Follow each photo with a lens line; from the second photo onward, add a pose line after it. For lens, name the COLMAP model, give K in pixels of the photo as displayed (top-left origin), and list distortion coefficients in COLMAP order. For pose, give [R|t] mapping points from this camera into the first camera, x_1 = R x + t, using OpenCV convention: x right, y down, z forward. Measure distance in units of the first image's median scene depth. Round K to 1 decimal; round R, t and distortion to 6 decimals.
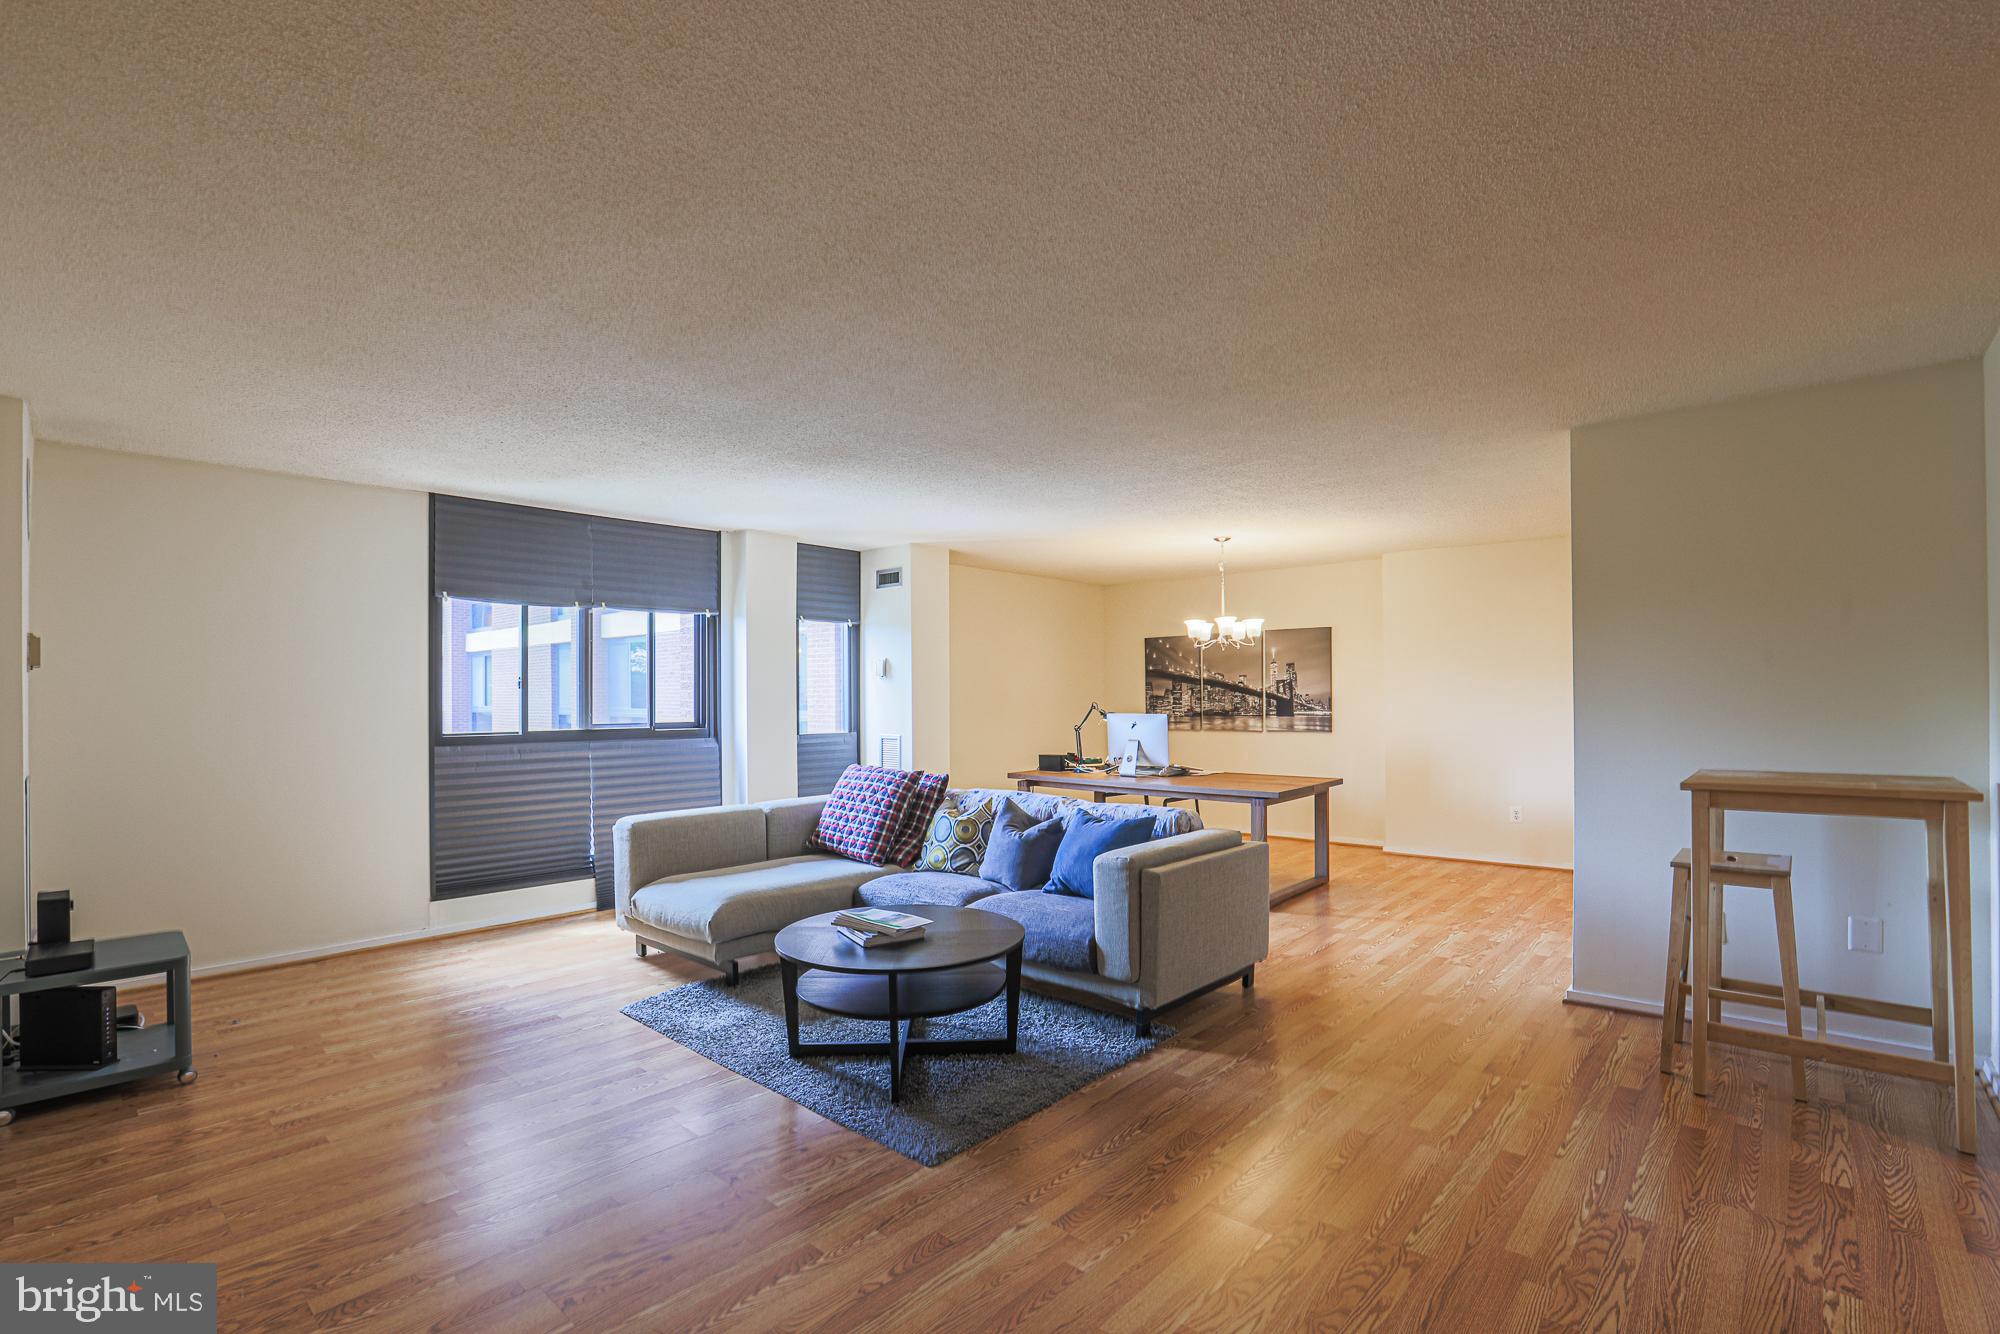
lens RADIAL K [[934.5, 0, 1010.1], [0, 934.5, 672.2], [0, 0, 1]] dist [-0.048076, 0.016328]
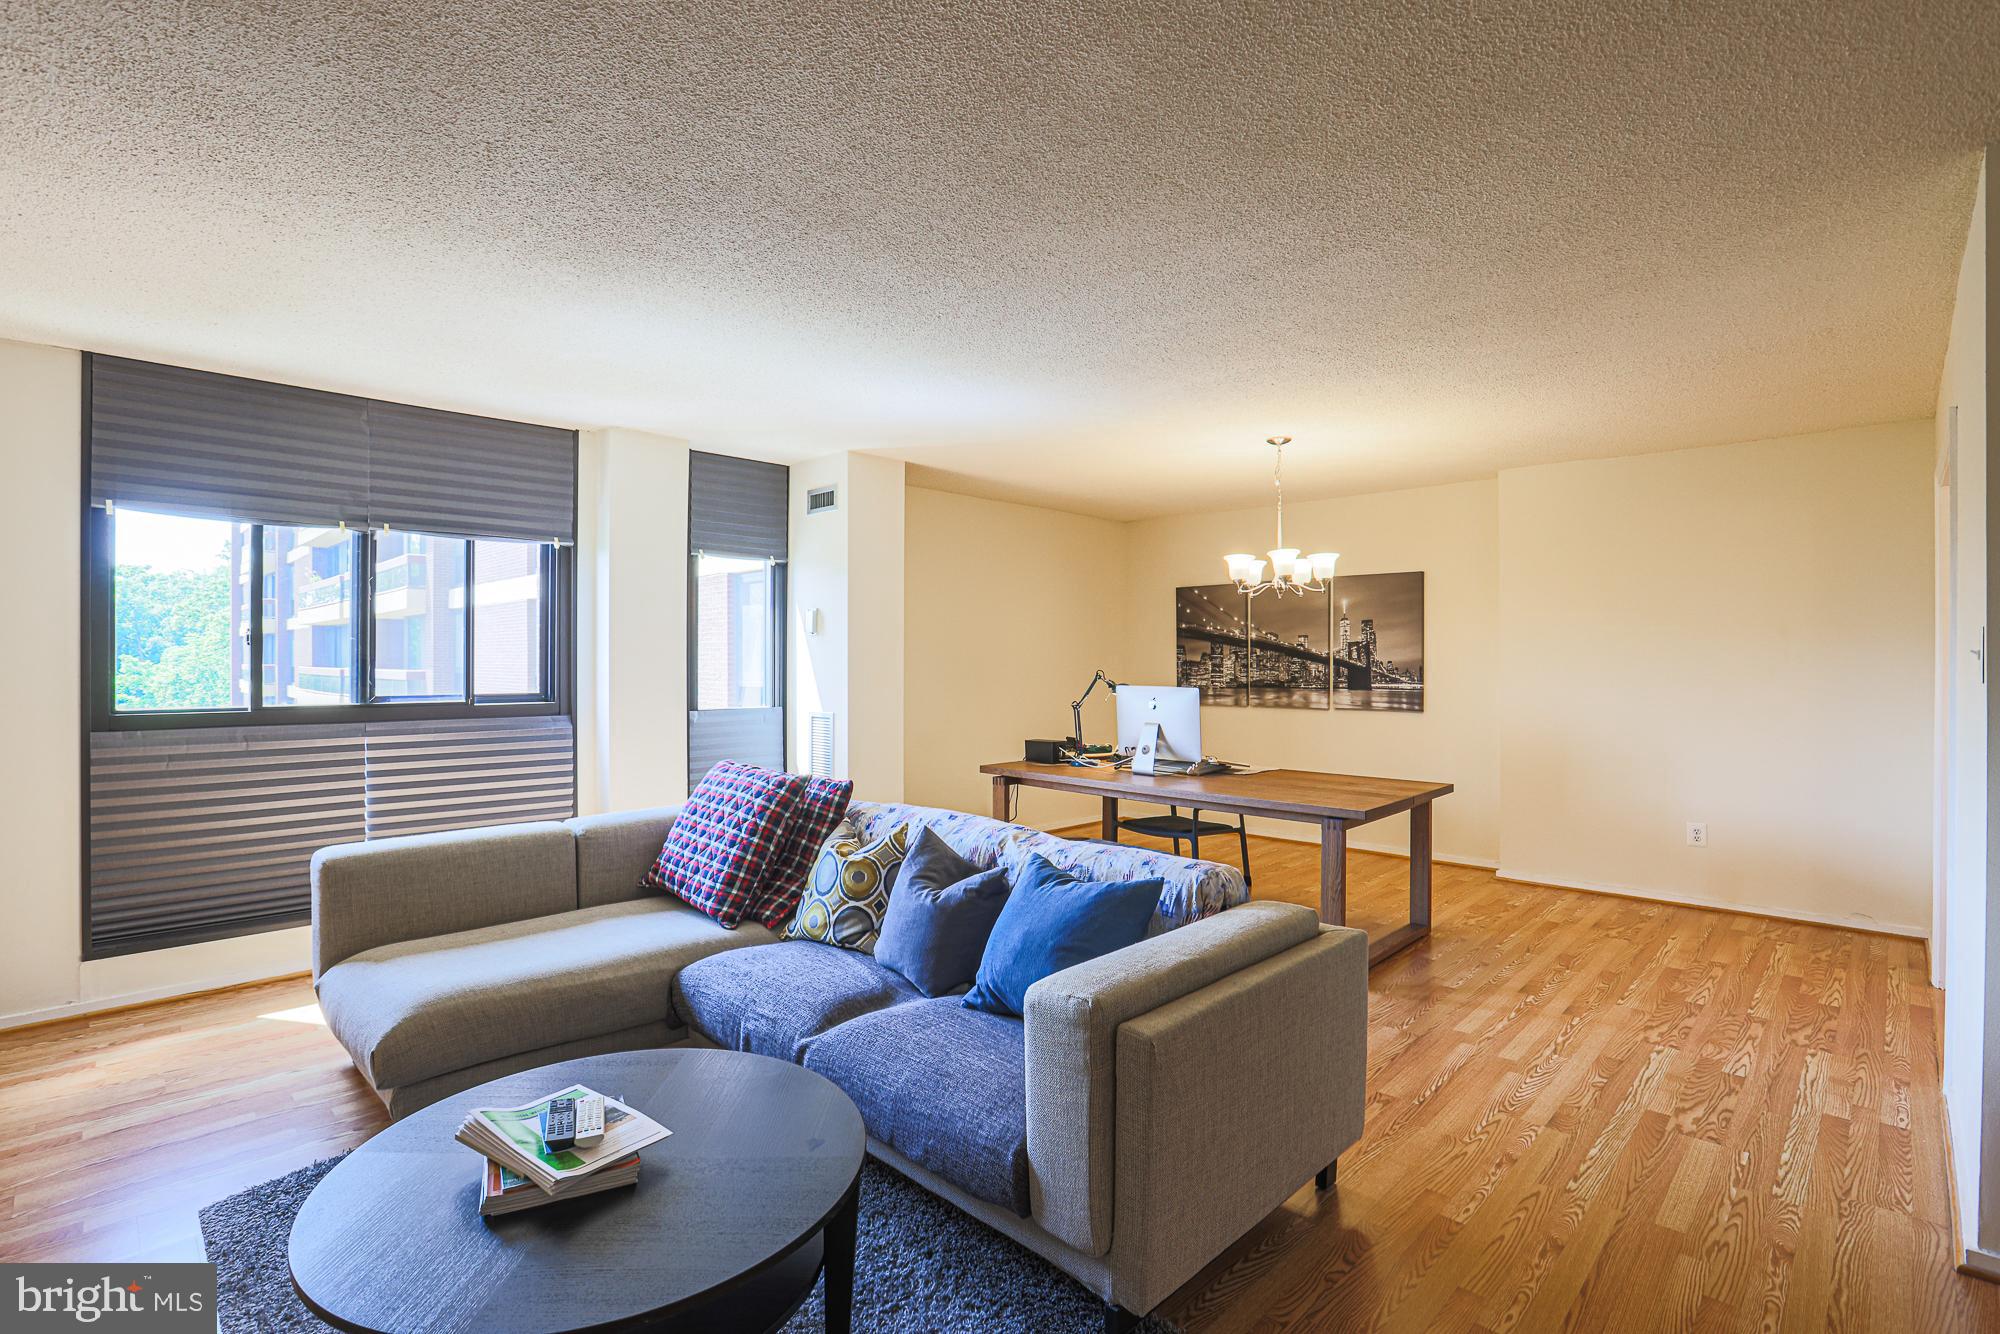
lens RADIAL K [[934.5, 0, 1013.8], [0, 934.5, 654.8], [0, 0, 1]] dist [-0.048076, 0.016328]
pose [[0.998994, 0.006391, -0.044395, 0.060841], [-0.005514, 0.999788, 0.019838, 0.006806], [0.044512, -0.019574, 0.998817, 0.296295]]
